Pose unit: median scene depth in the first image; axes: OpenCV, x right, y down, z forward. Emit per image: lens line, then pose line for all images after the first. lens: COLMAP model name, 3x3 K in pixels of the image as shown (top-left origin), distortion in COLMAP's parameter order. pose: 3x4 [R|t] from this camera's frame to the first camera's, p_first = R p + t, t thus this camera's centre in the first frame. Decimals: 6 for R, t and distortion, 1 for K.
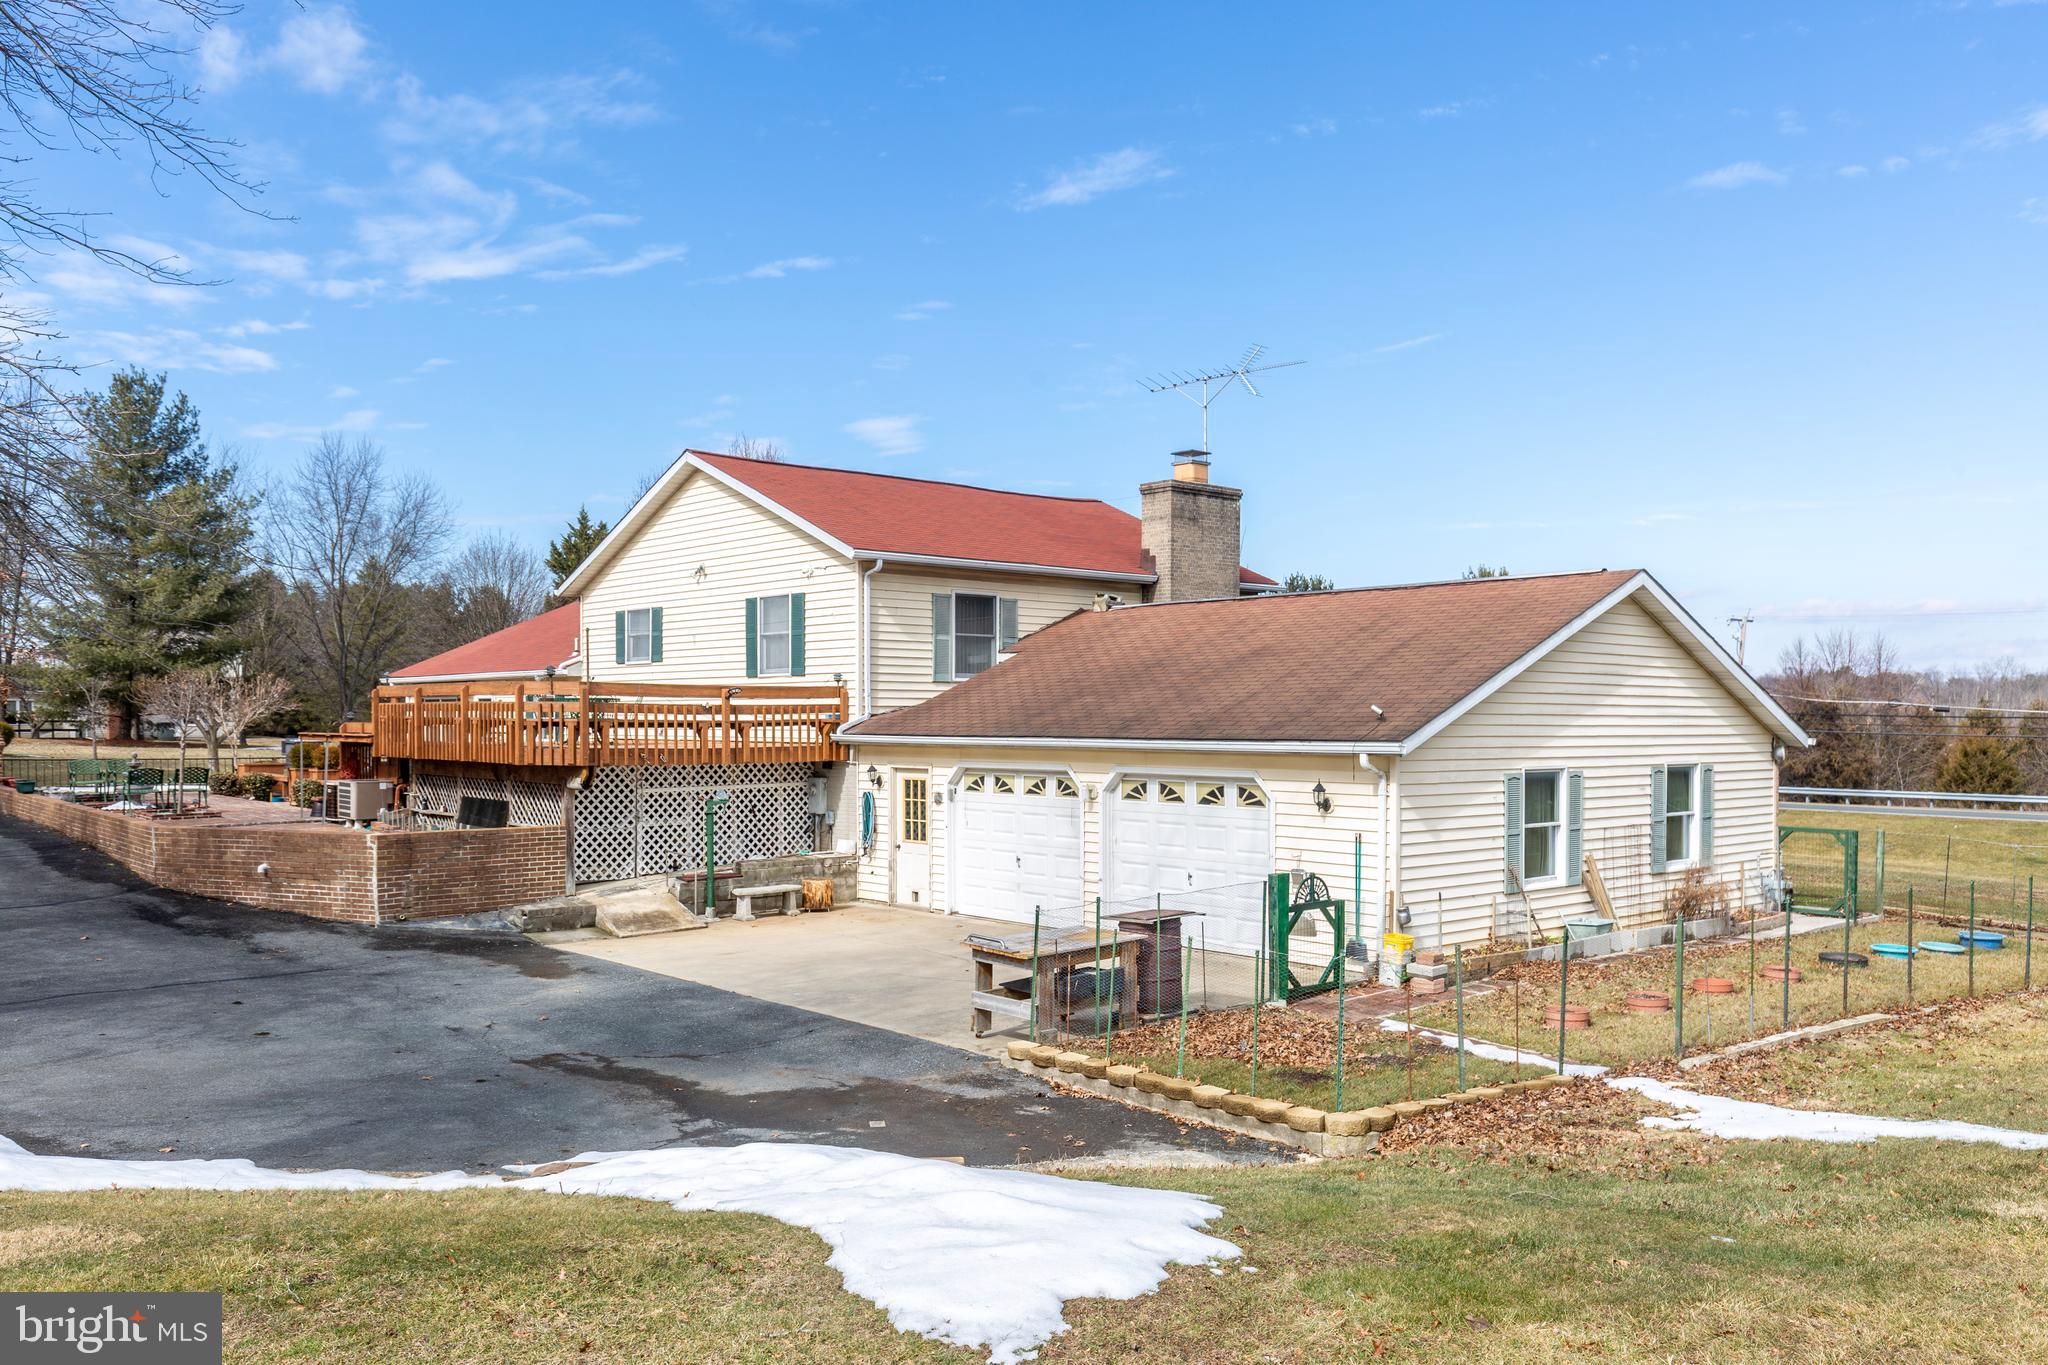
lens RADIAL K [[1568.8, 0, 1022.5], [0, 1568.8, 744.2], [0, 0, 1]] dist [0.004190, 0.007644]
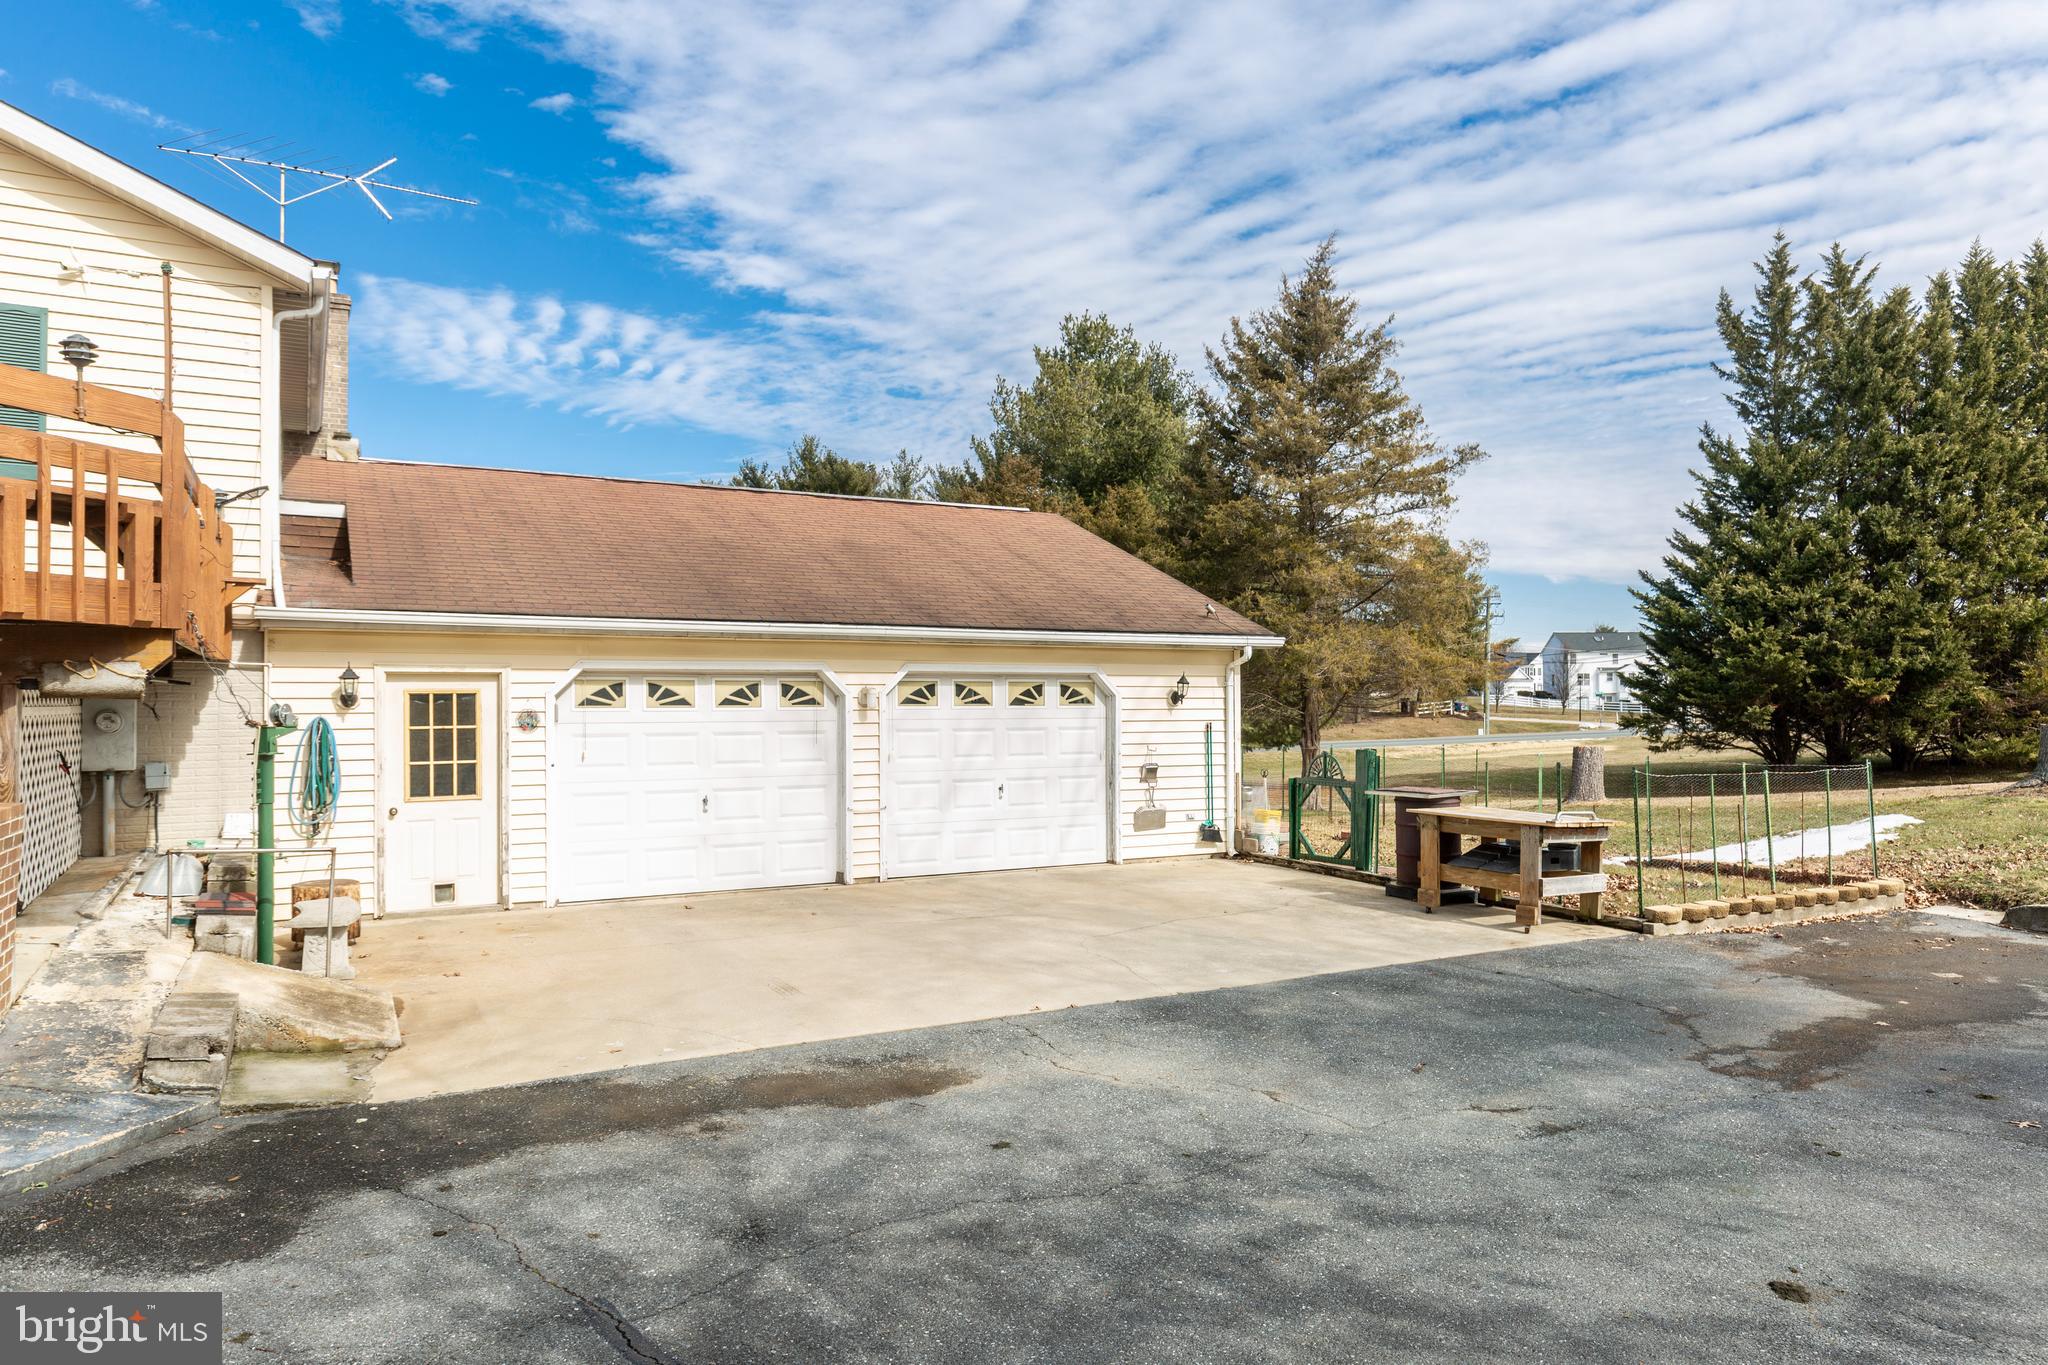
lens RADIAL K [[1320.9, 0, 1024.0], [0, 1320.9, 682.5], [0, 0, 1]] dist [-0.001912, -0.001007]
pose [[0.220292, 0.015838, 0.975305, -0.518455], [0.019945, 0.999586, -0.020738, 0.034509], [-0.975230, 0.024021, 0.219885, 0.702044]]
